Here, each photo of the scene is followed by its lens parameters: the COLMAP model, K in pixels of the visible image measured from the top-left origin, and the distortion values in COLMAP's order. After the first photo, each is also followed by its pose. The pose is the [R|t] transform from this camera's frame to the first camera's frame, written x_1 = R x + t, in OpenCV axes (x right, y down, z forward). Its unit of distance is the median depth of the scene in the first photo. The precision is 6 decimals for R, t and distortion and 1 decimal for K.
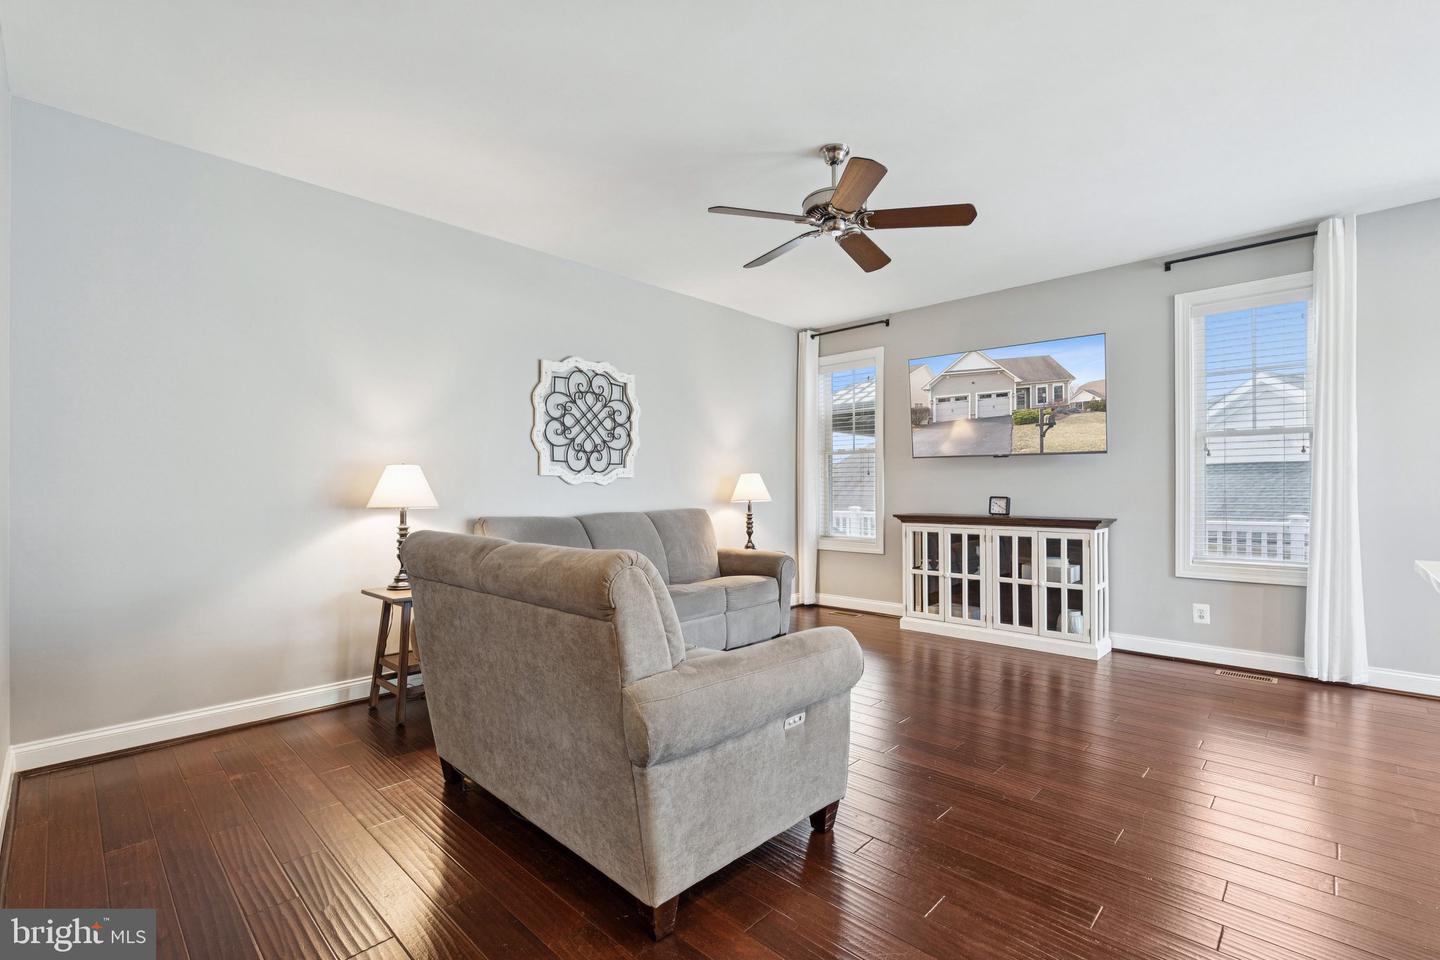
lens RADIAL K [[640.3, 0, 718.2], [0, 640.3, 493.4], [0, 0, 1]] dist [0.002006, 0.000855]
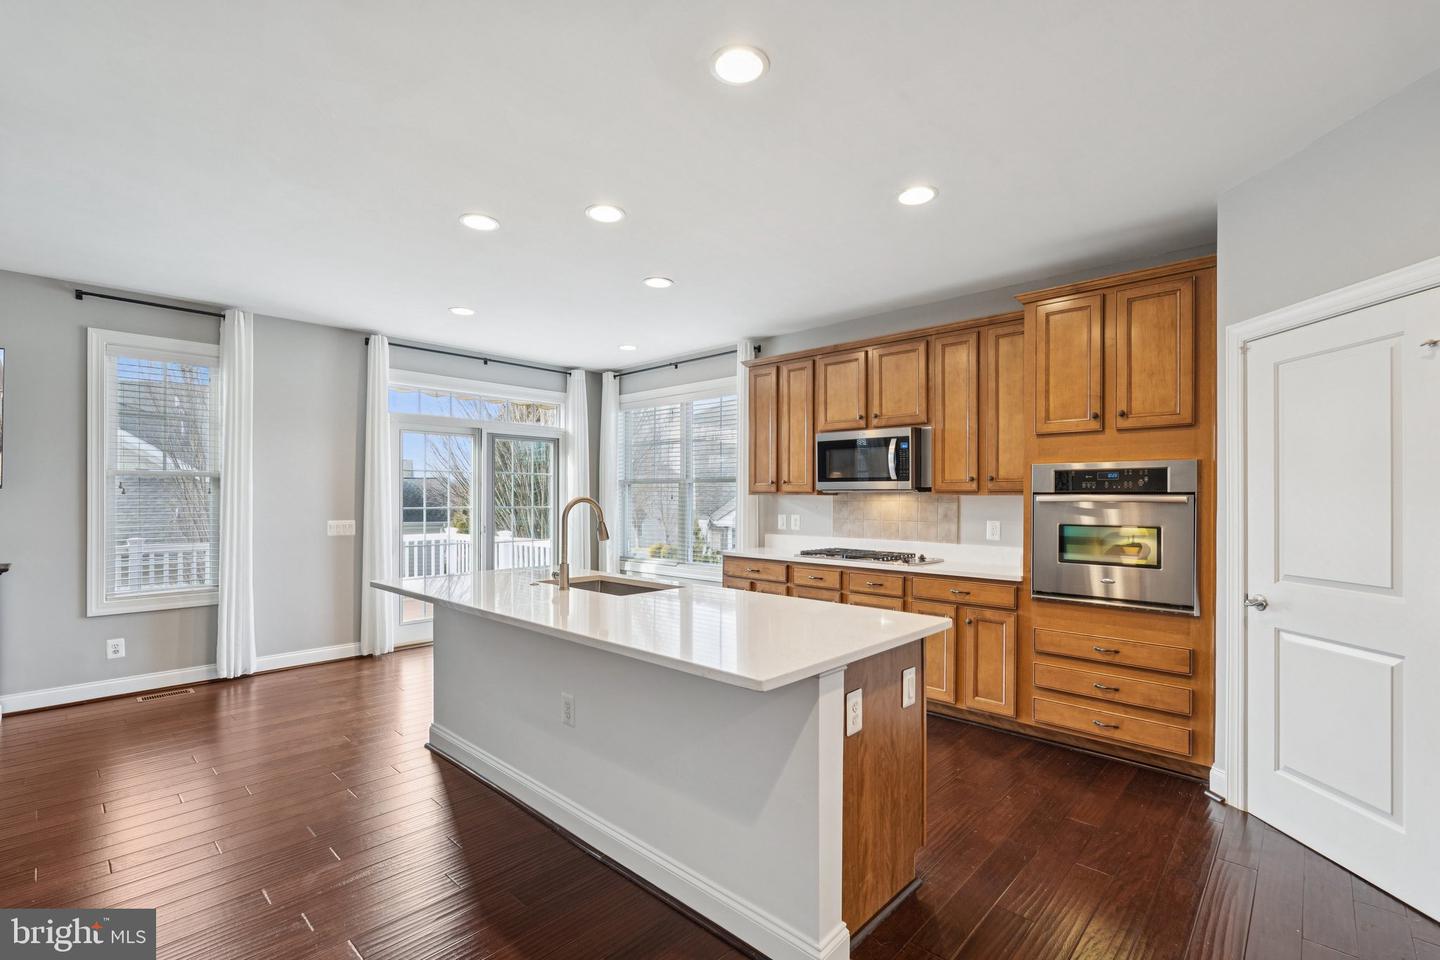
lens RADIAL K [[640.3, 0, 726.6], [0, 640.3, 498.0], [0, 0, 1]] dist [0.002006, 0.000855]
pose [[-0.015316, -0.002522, 0.999880, -0.271697], [0.002144, 0.999994, 0.002555, -0.050317], [-0.999880, 0.002183, -0.015311, 0.047562]]
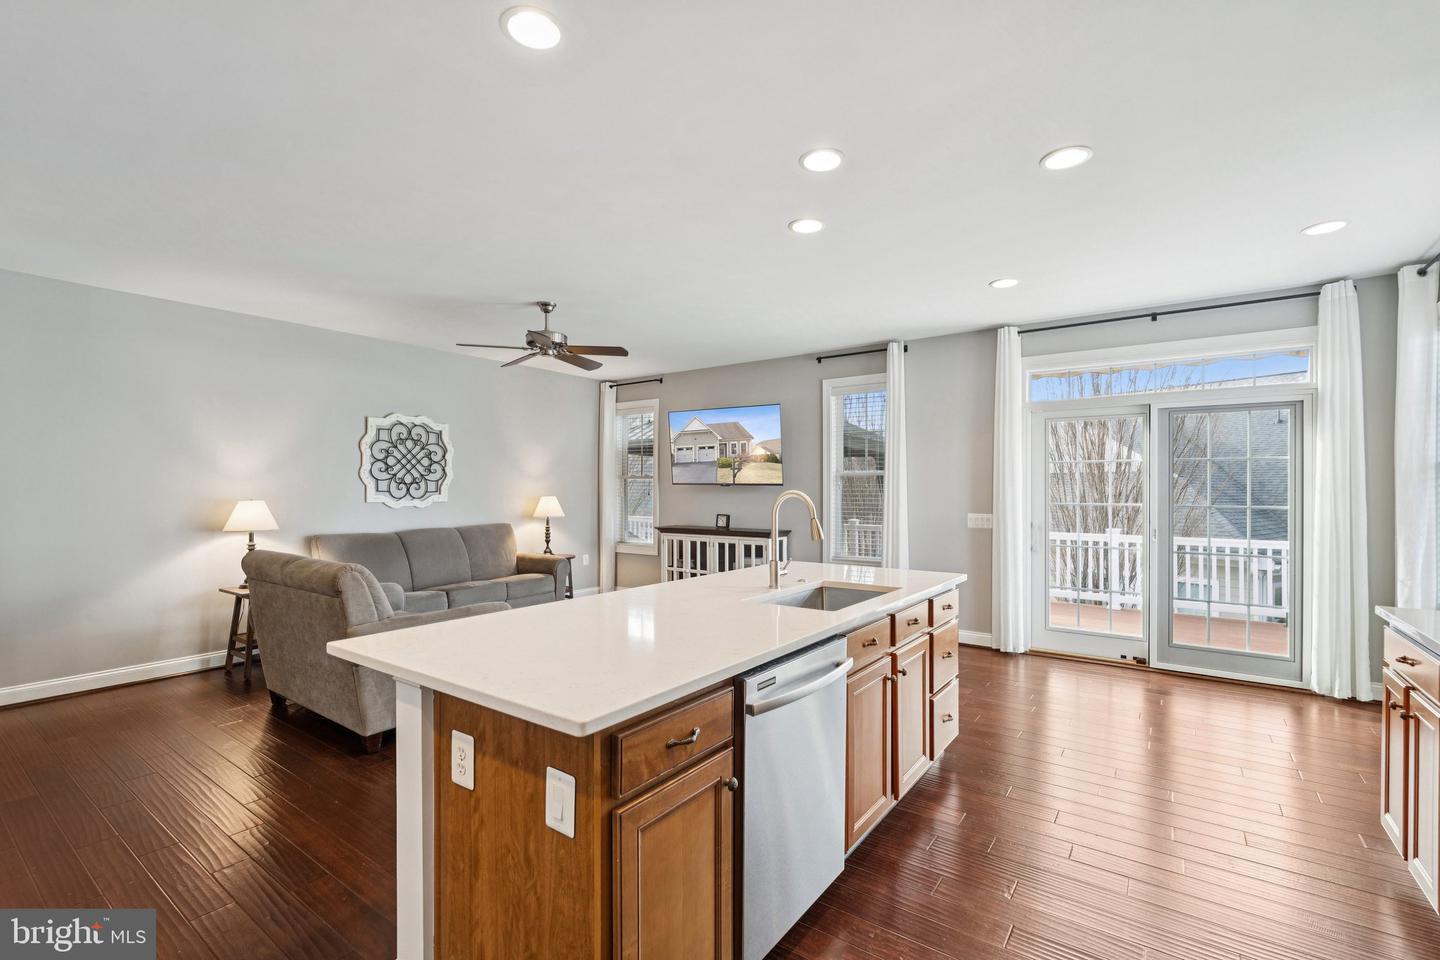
lens RADIAL K [[640.3, 0, 720.4], [0, 640.3, 492.0], [0, 0, 1]] dist [0.002006, 0.000855]
pose [[0.990483, 0.001024, 0.137633, 0.262249], [-0.001421, 0.999995, 0.002784, -0.052232], [-0.137629, -0.002953, 0.990479, -0.421585]]
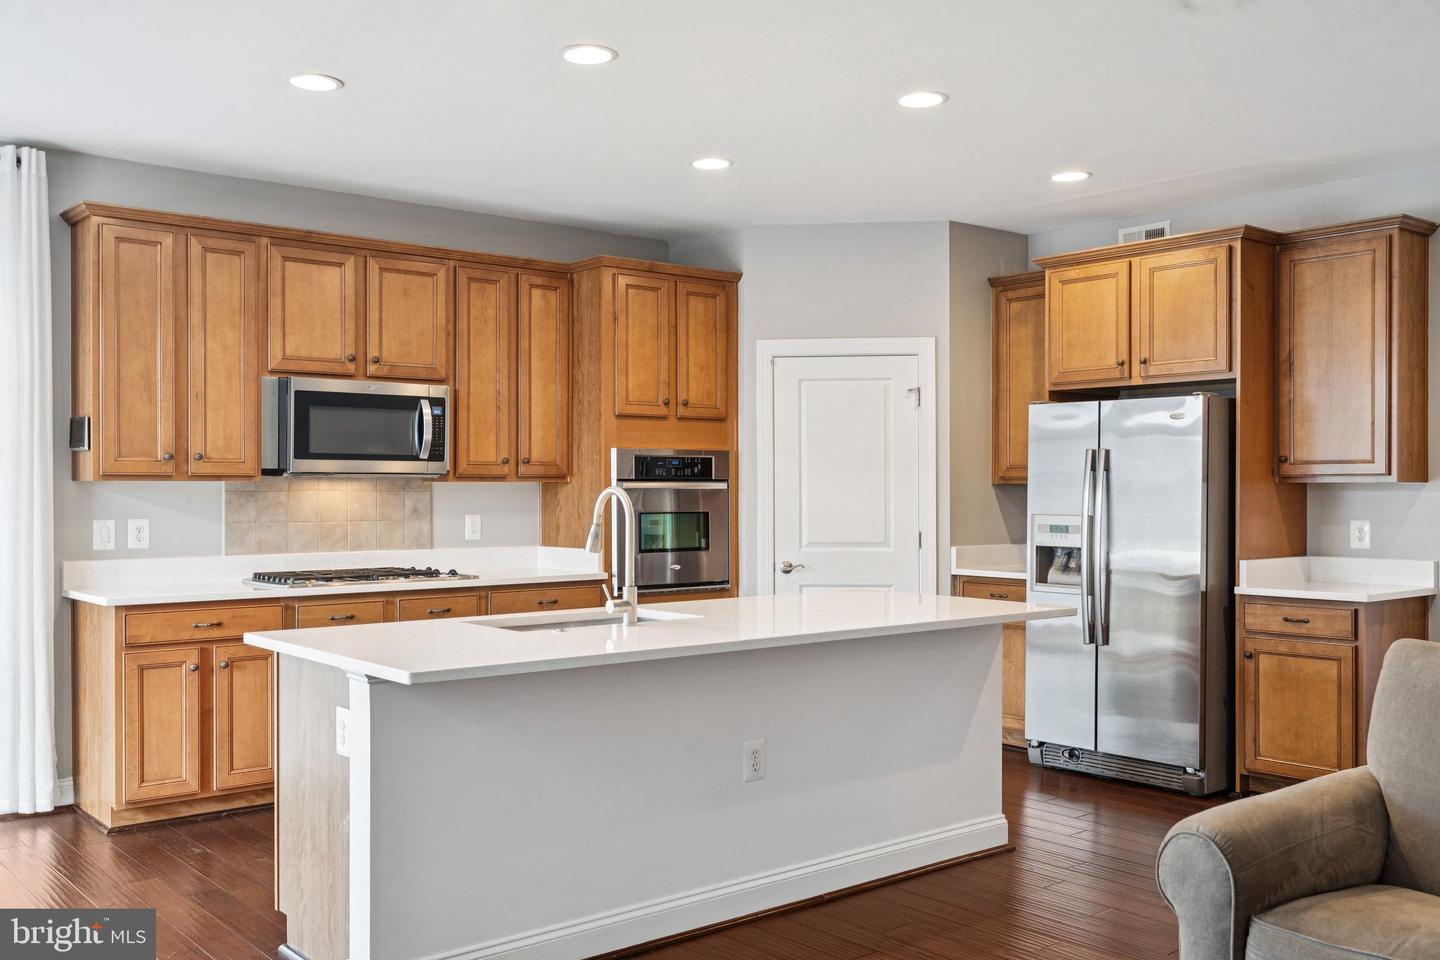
lens RADIAL K [[1317.8, 0, 722.7], [0, 1317.8, 494.2], [0, 0, 1]] dist [0.008555, 0.000000]
pose [[-0.993777, -0.001072, 0.111387, 0.228150], [0.000351, 0.999919, 0.012759, -0.055697], [-0.111391, 0.012719, -0.993695, 1.100375]]
